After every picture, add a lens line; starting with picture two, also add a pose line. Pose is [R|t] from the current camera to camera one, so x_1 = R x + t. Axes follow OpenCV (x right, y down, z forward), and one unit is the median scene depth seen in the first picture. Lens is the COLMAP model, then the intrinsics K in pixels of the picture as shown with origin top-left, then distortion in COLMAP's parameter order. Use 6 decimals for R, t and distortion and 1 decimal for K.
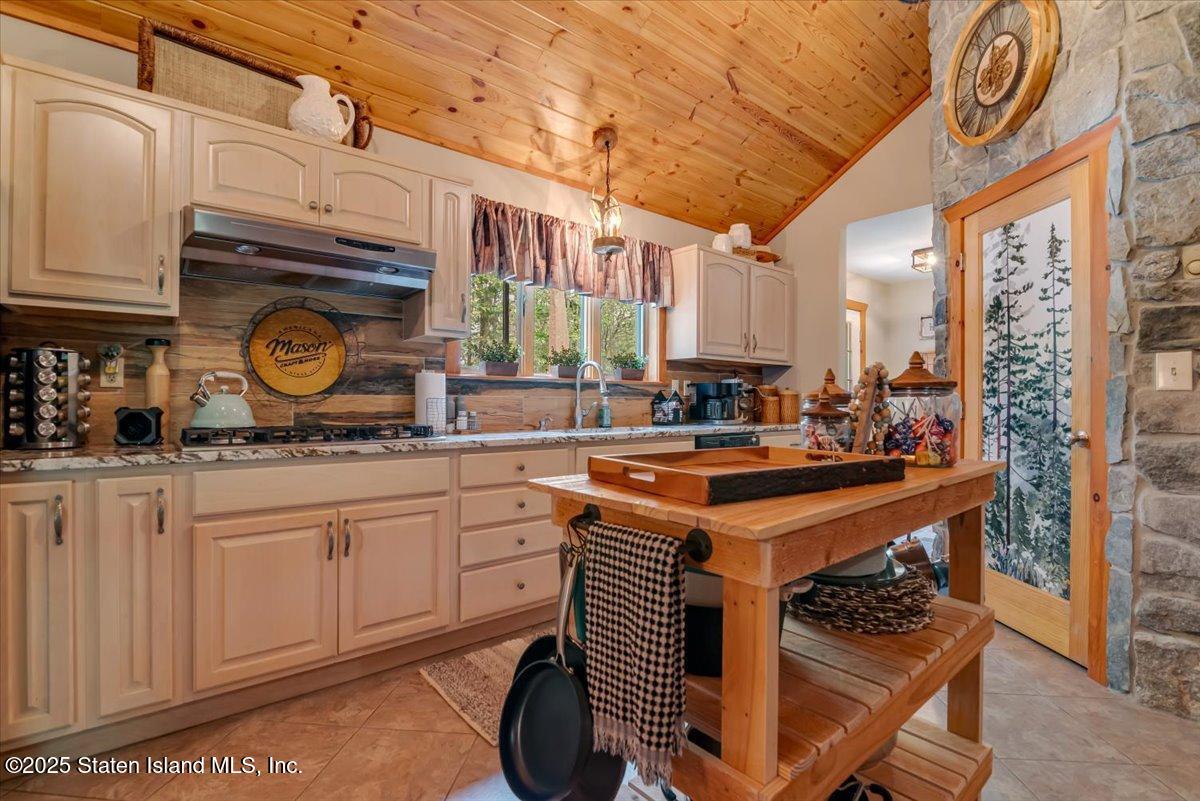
lens RADIAL K [[552.6, 0, 598.9], [0, 552.6, 400.2], [0, 0, 1]] dist [-0.020114, 0.000779]
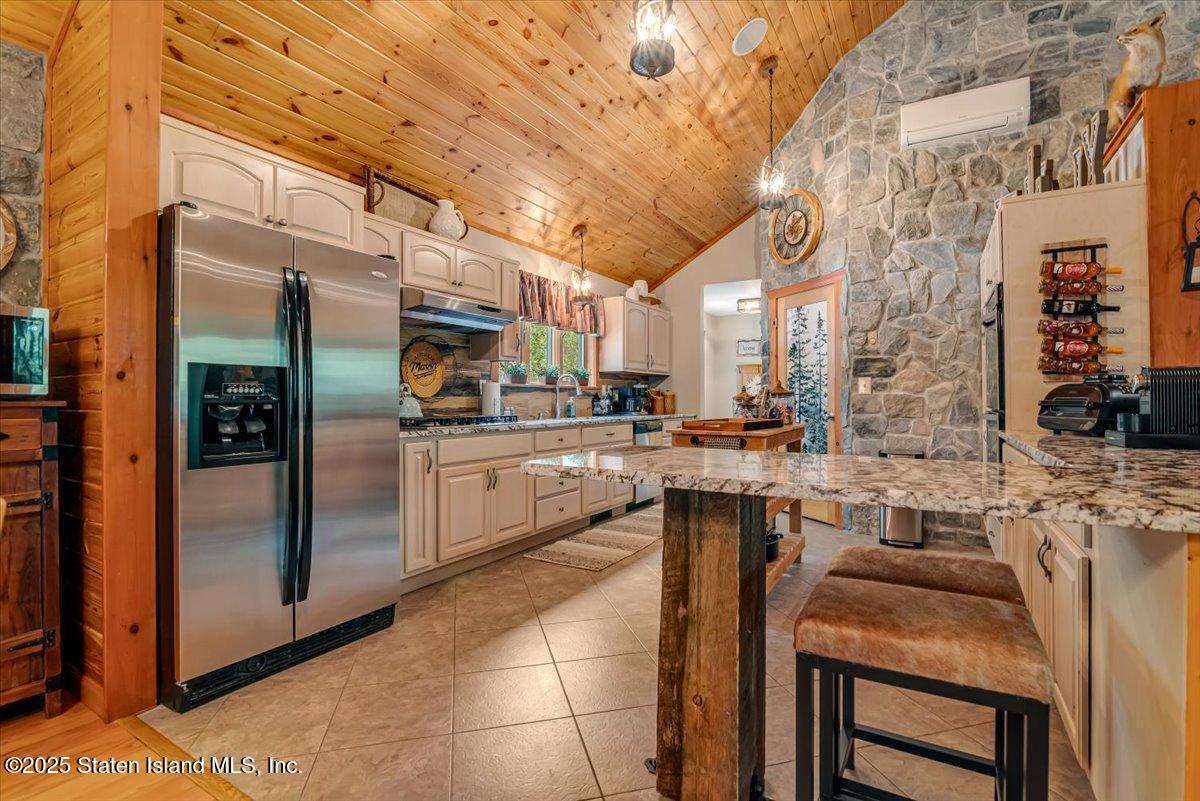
lens RADIAL K [[552.6, 0, 600.8], [0, 552.6, 397.5], [0, 0, 1]] dist [-0.020114, 0.000779]
pose [[0.943937, -0.003740, 0.330105, -0.525574], [0.004133, 0.999991, -0.000489, -0.005031], [-0.330100, 0.001826, 0.943944, -0.572429]]
